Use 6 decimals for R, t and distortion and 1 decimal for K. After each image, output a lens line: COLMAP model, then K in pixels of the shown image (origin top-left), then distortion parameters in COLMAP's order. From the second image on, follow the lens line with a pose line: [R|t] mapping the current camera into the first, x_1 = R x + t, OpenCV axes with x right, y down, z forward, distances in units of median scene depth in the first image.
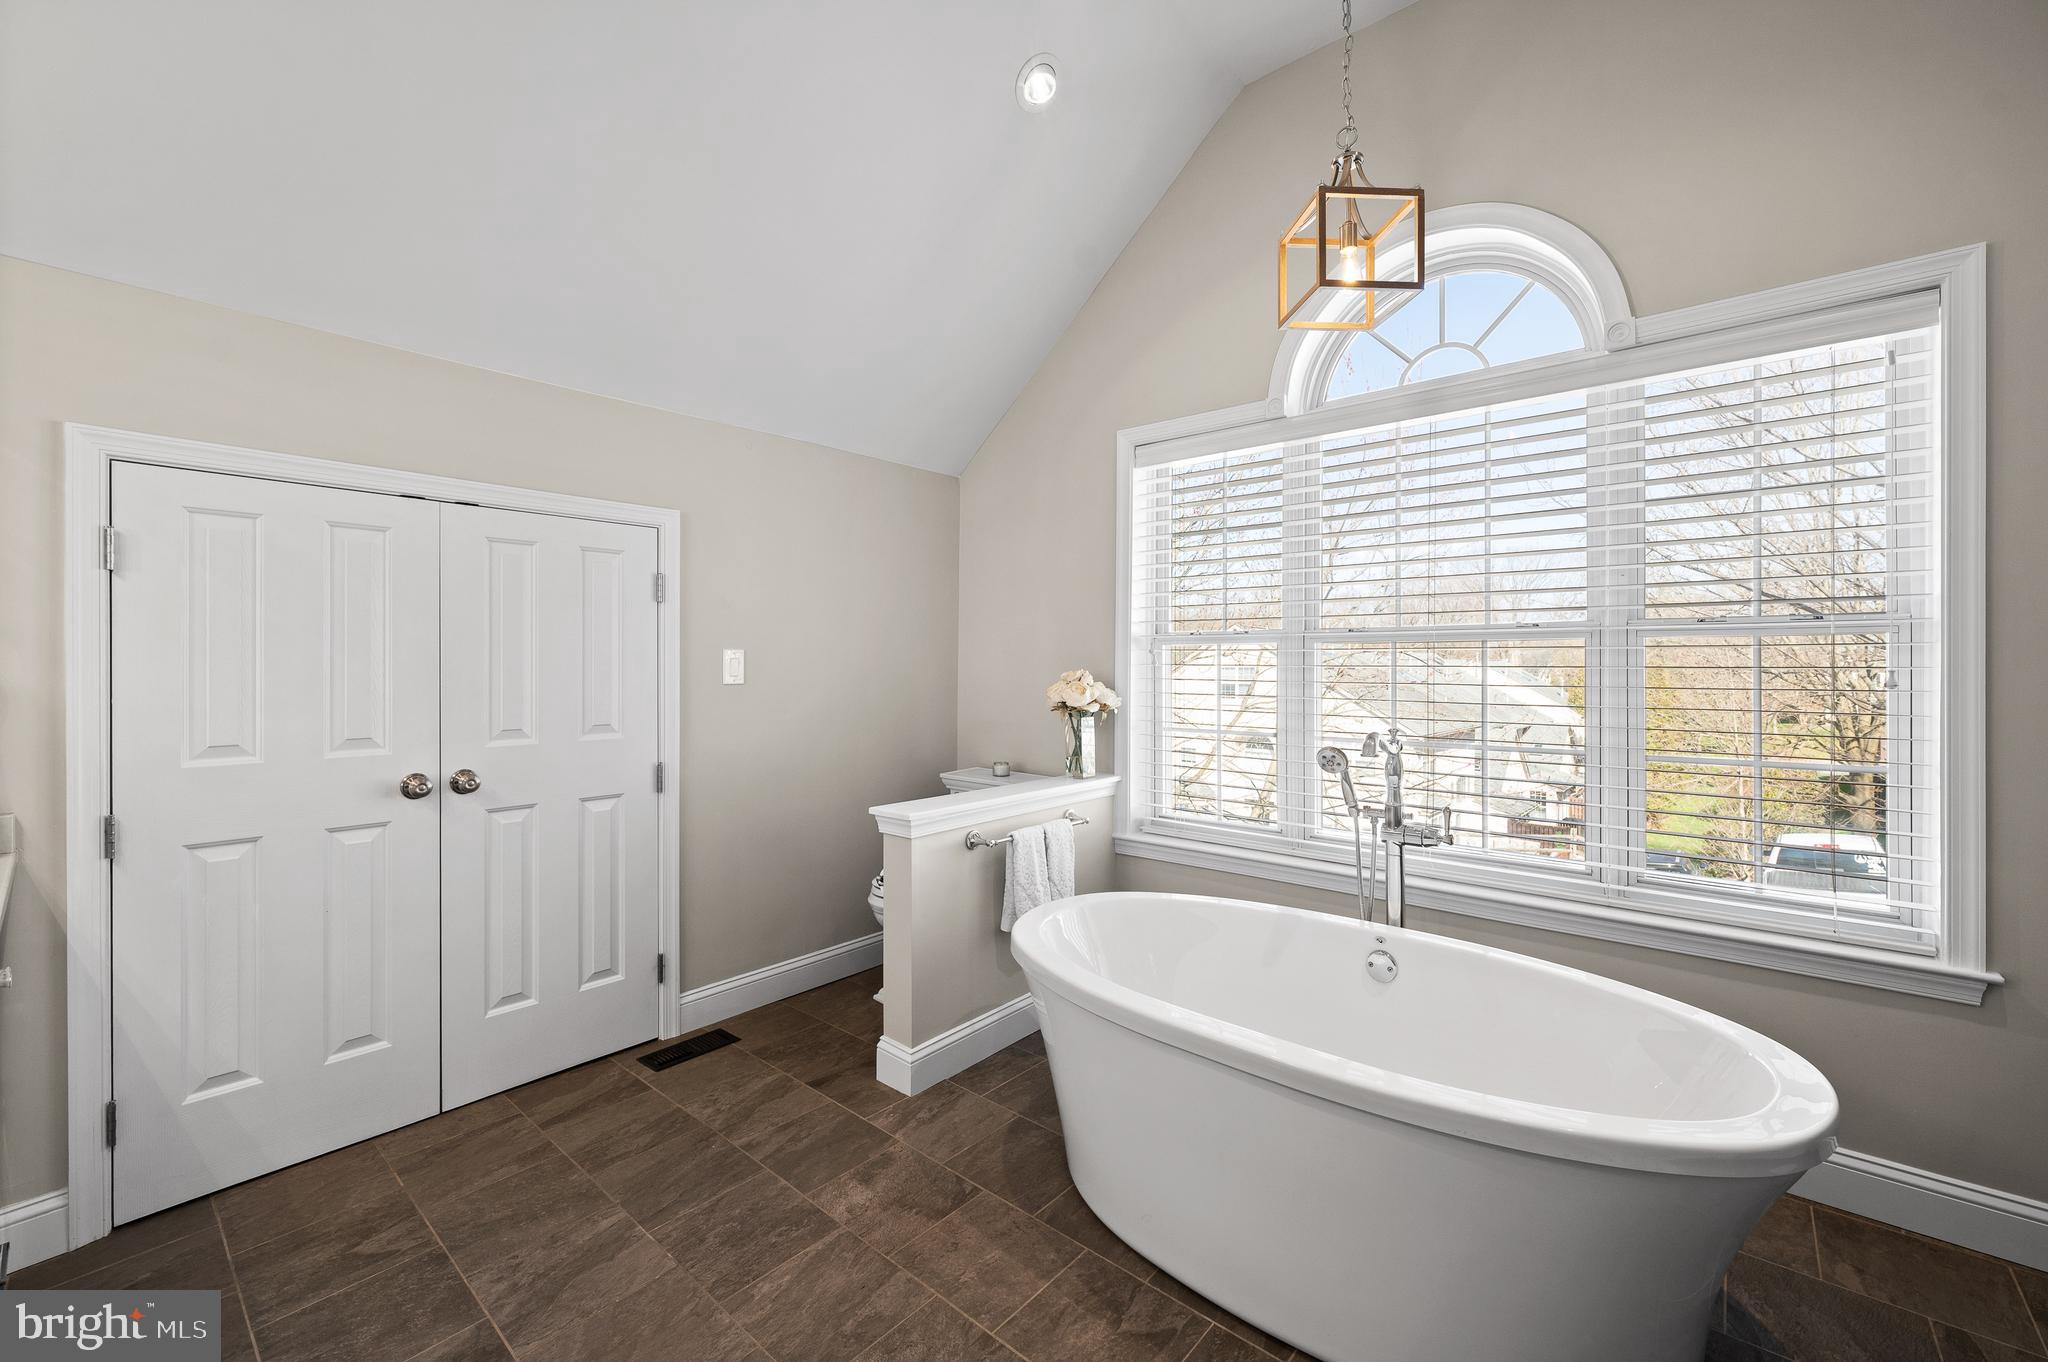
lens RADIAL K [[832.4, 0, 1029.4], [0, 832.4, 666.0], [0, 0, 1]] dist [0.001018, -0.000927]
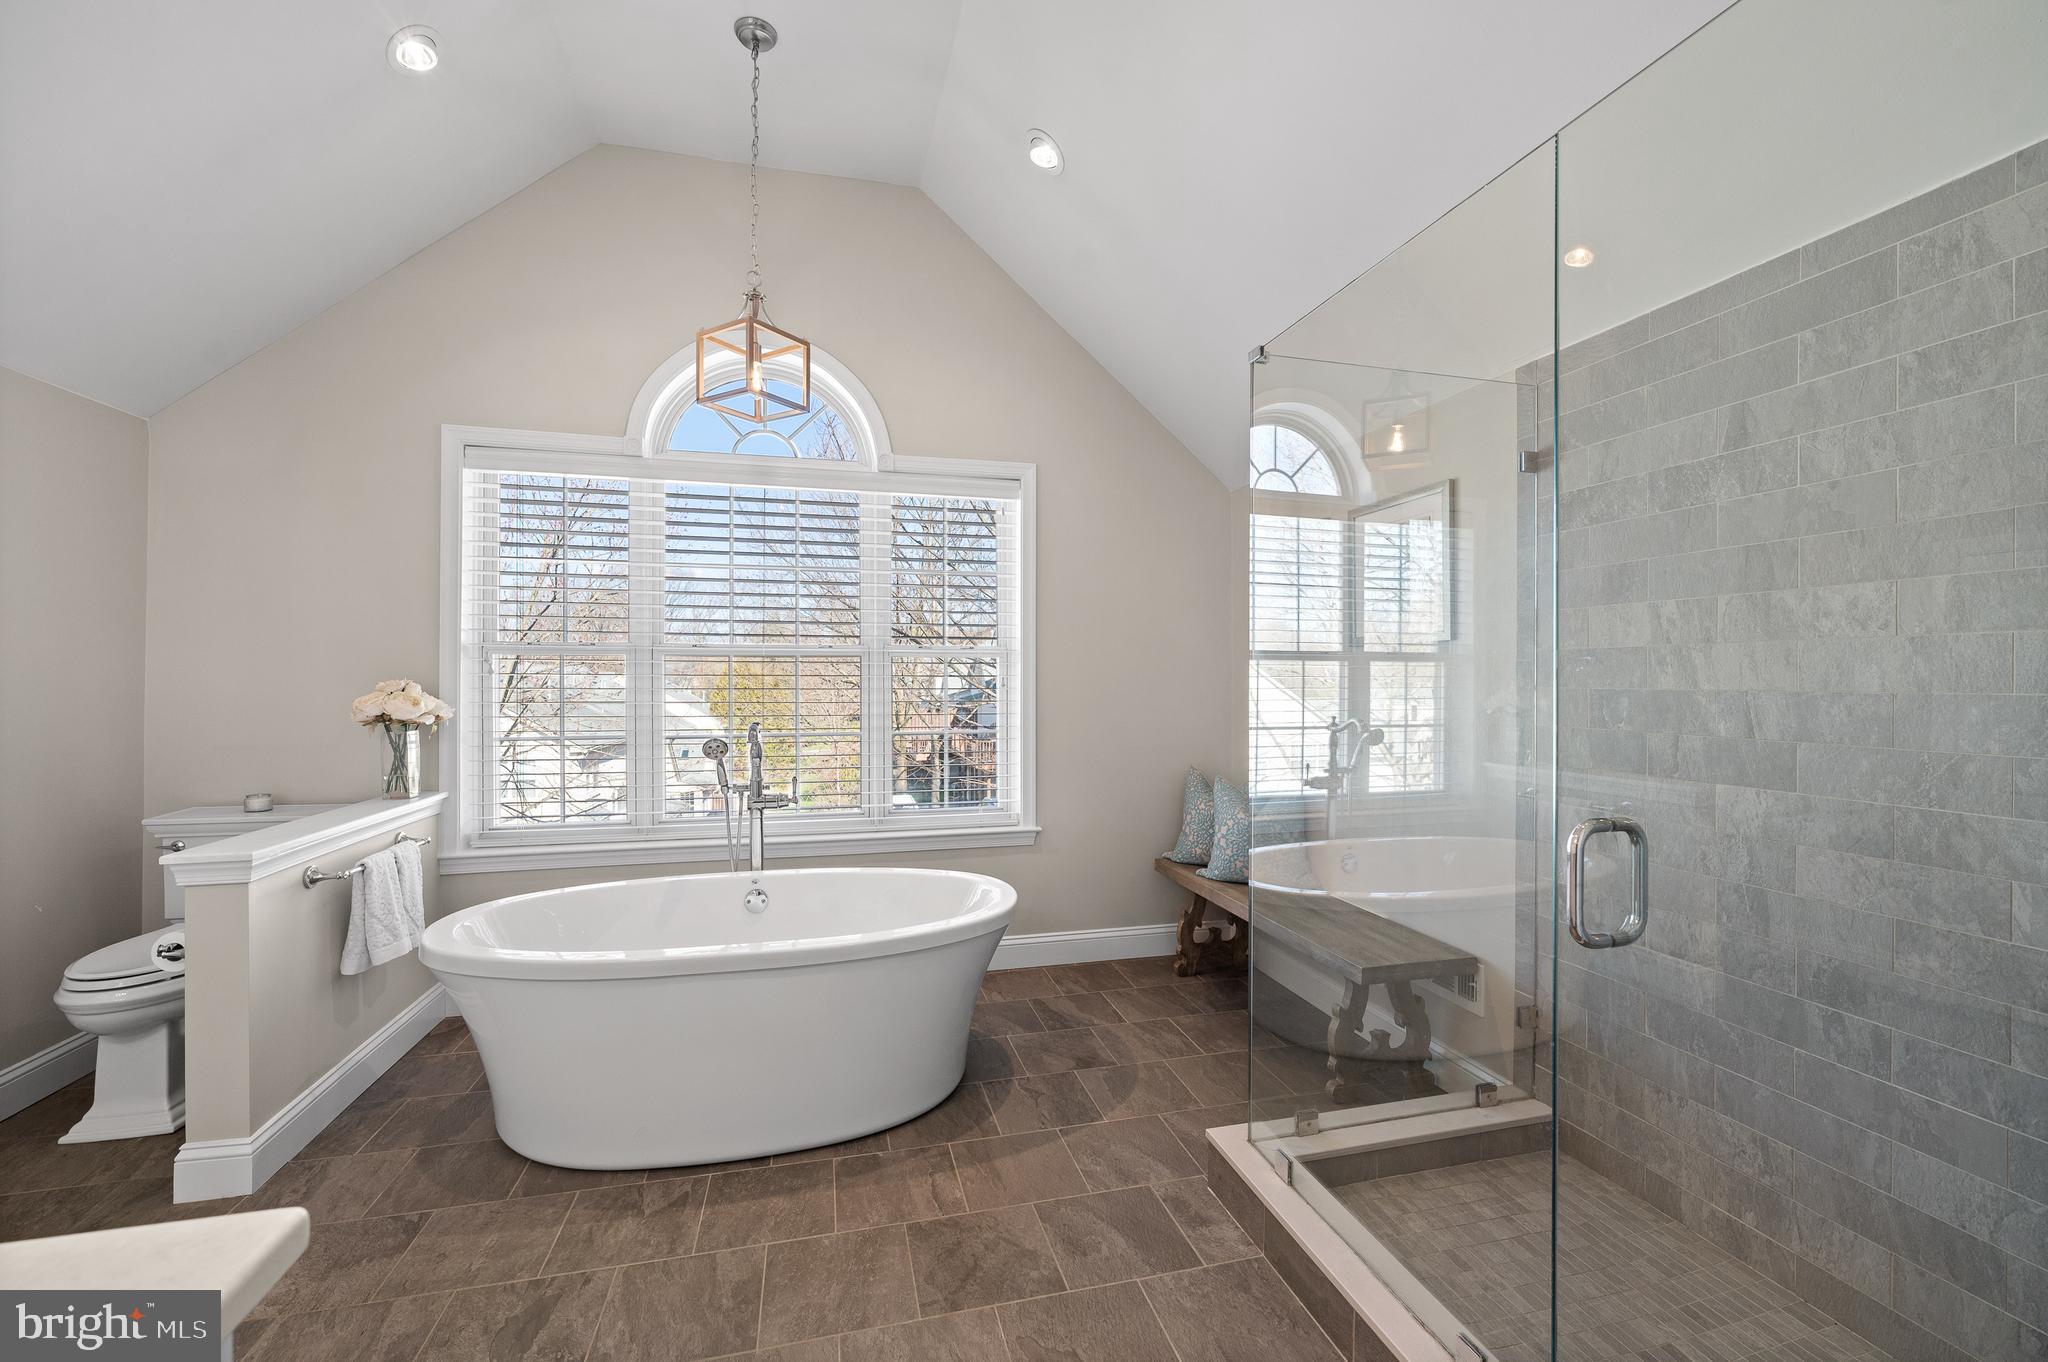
lens RADIAL K [[832.4, 0, 1026.8], [0, 832.4, 687.5], [0, 0, 1]] dist [0.001018, -0.000927]
pose [[0.575638, -0.009304, 0.817652, -0.346659], [0.000793, 0.999941, 0.010819, 0.005353], [-0.817704, -0.005579, 0.575611, -0.097398]]
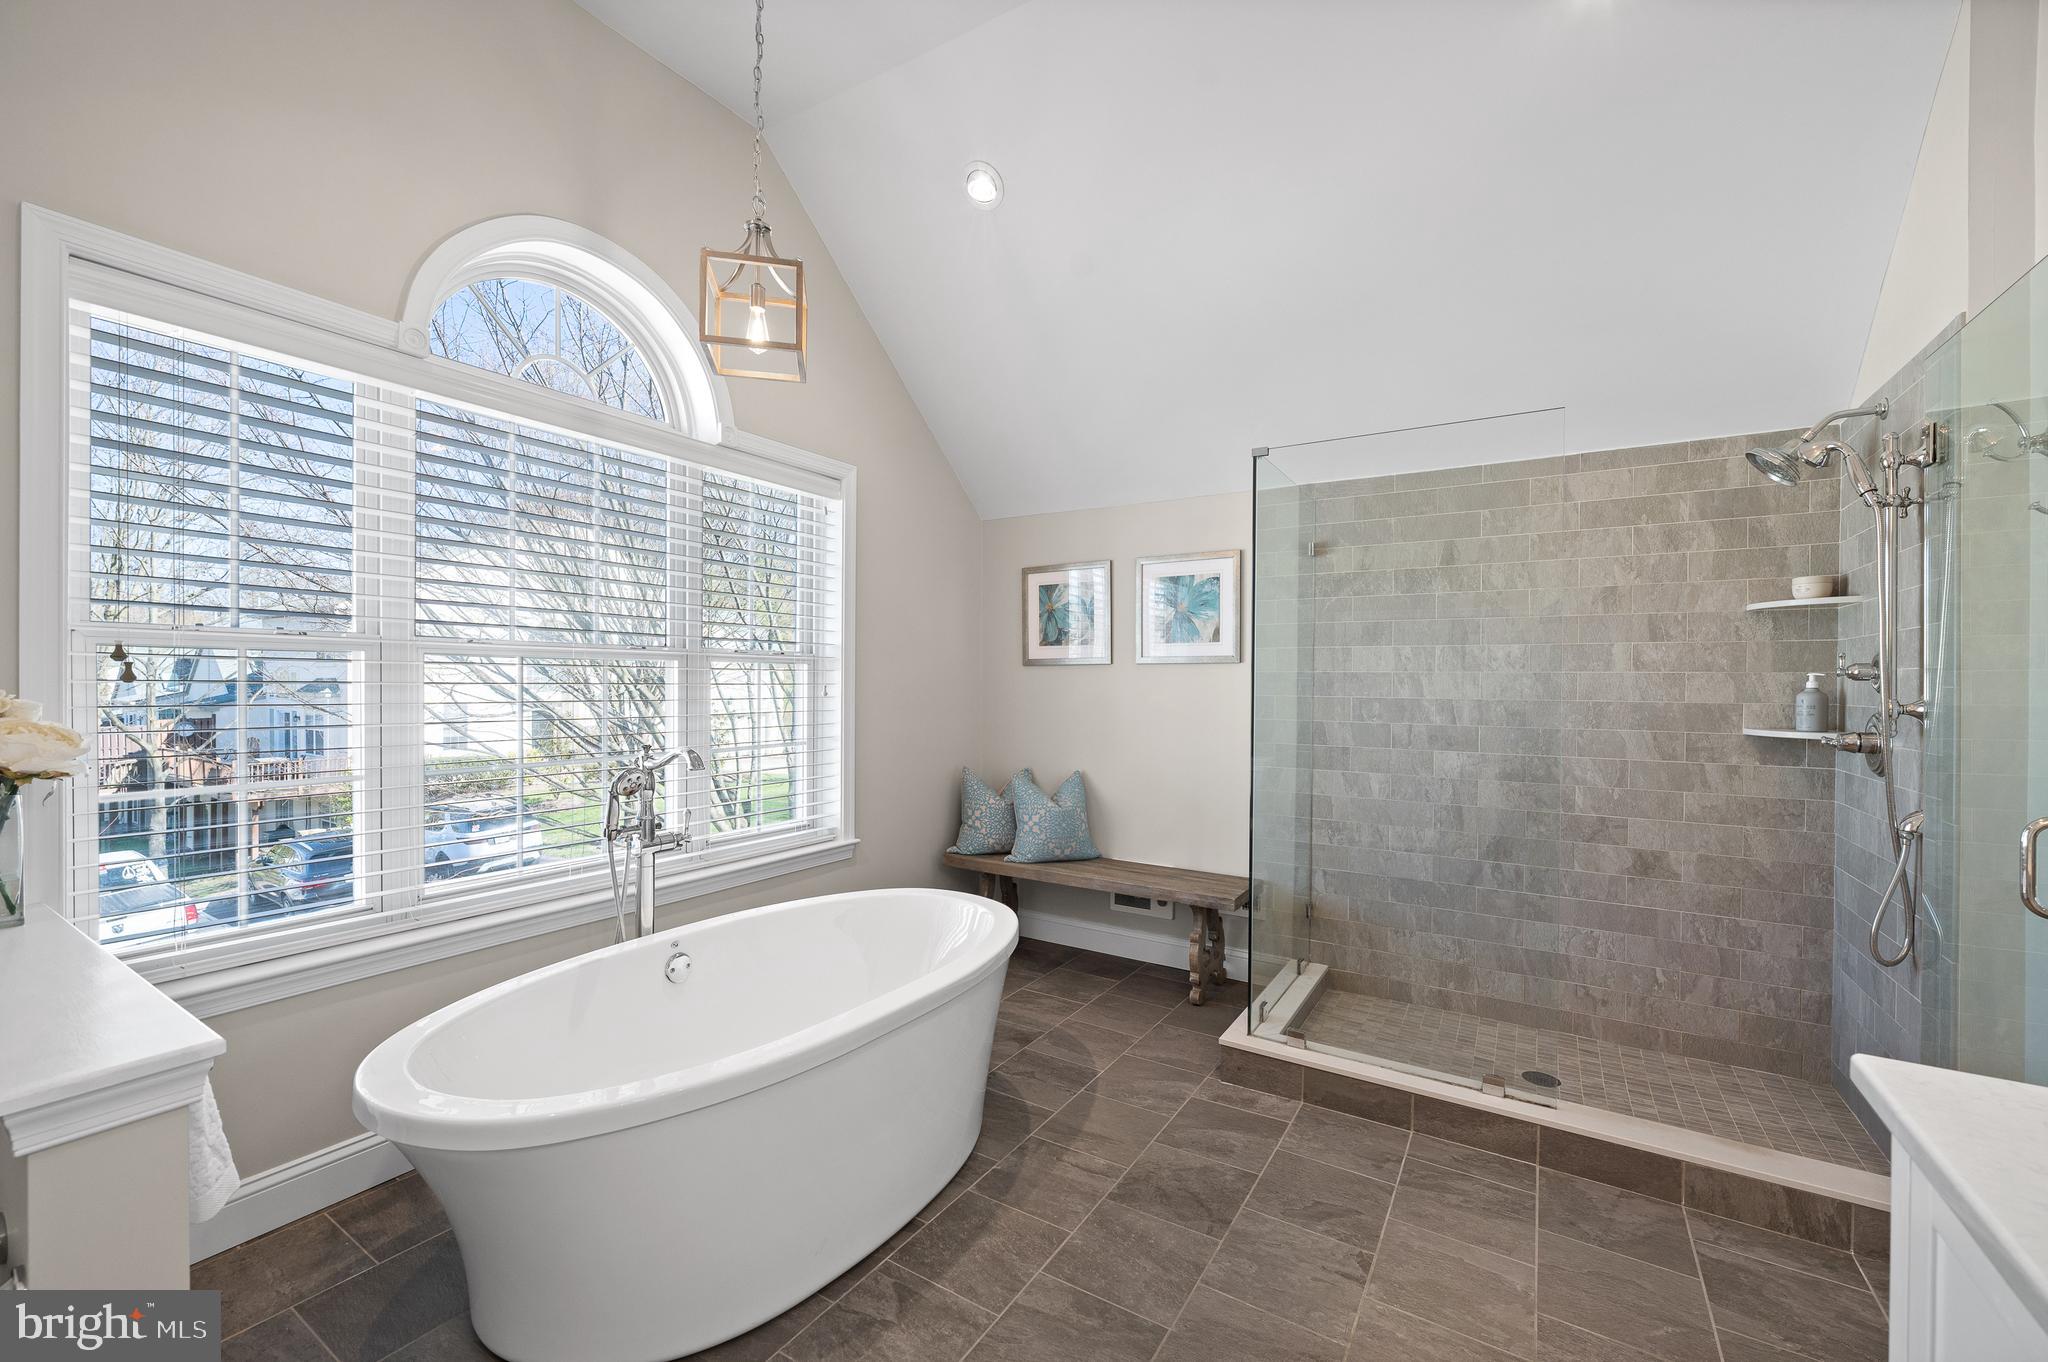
lens RADIAL K [[832.4, 0, 1003.6], [0, 832.4, 697.3], [0, 0, 1]] dist [0.001018, -0.000927]
pose [[-0.150713, -0.017449, 0.988424, -0.571886], [-0.007513, 0.999836, 0.016505, -0.001484], [-0.988549, -0.004939, -0.150820, 0.632173]]
